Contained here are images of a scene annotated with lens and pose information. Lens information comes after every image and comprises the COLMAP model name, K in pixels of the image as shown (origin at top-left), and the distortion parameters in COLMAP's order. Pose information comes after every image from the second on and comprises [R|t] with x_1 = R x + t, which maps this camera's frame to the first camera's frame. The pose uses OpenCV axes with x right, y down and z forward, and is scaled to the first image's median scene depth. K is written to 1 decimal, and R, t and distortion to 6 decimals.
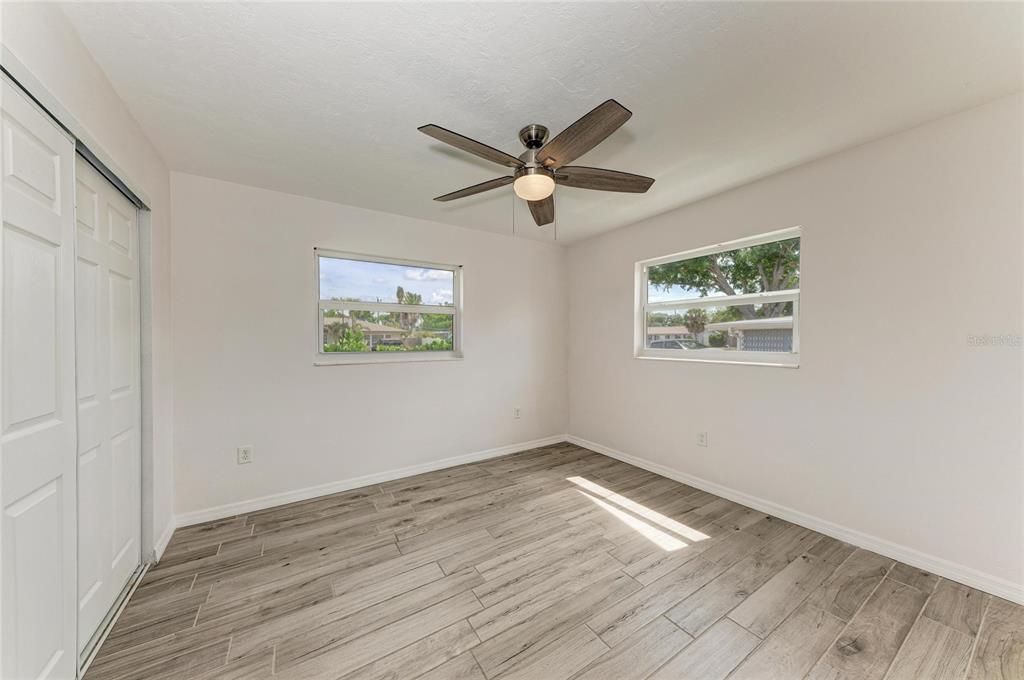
lens RADIAL K [[346.2, 0, 512.6], [0, 346.2, 341.6], [0, 0, 1]] dist [0.022395, -0.005890]
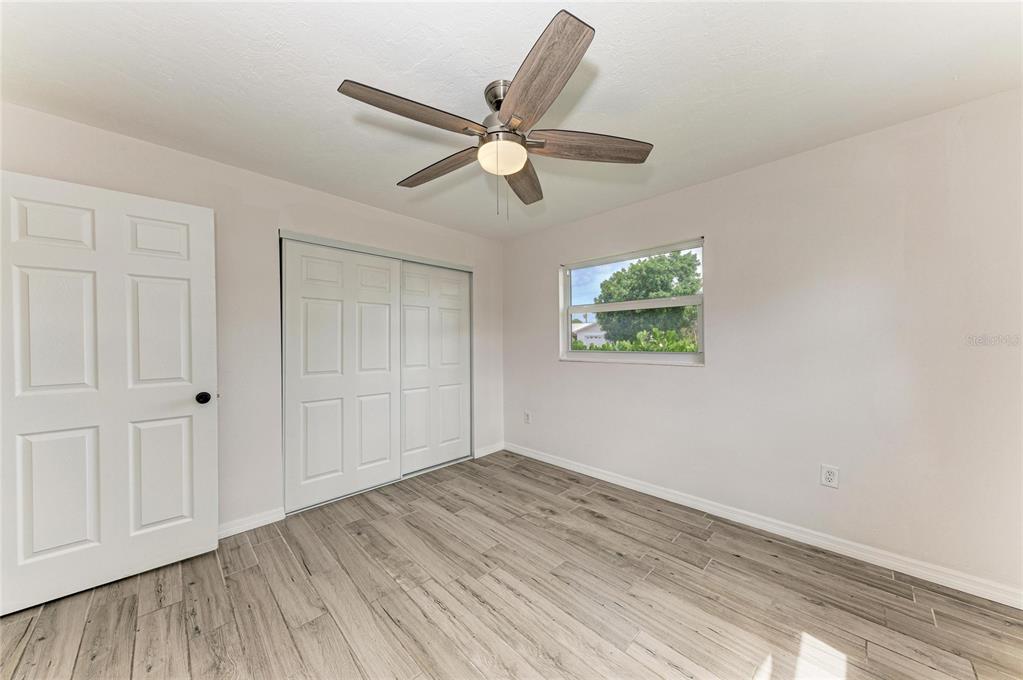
lens RADIAL K [[345.9, 0, 512.1], [0, 345.9, 341.6], [0, 0, 1]] dist [0.022395, -0.005890]
pose [[0.214944, 0.003790, -0.976619, 0.673134], [-0.002571, 0.999991, 0.003315, -0.002222], [0.976623, 0.001798, 0.214951, 0.639173]]
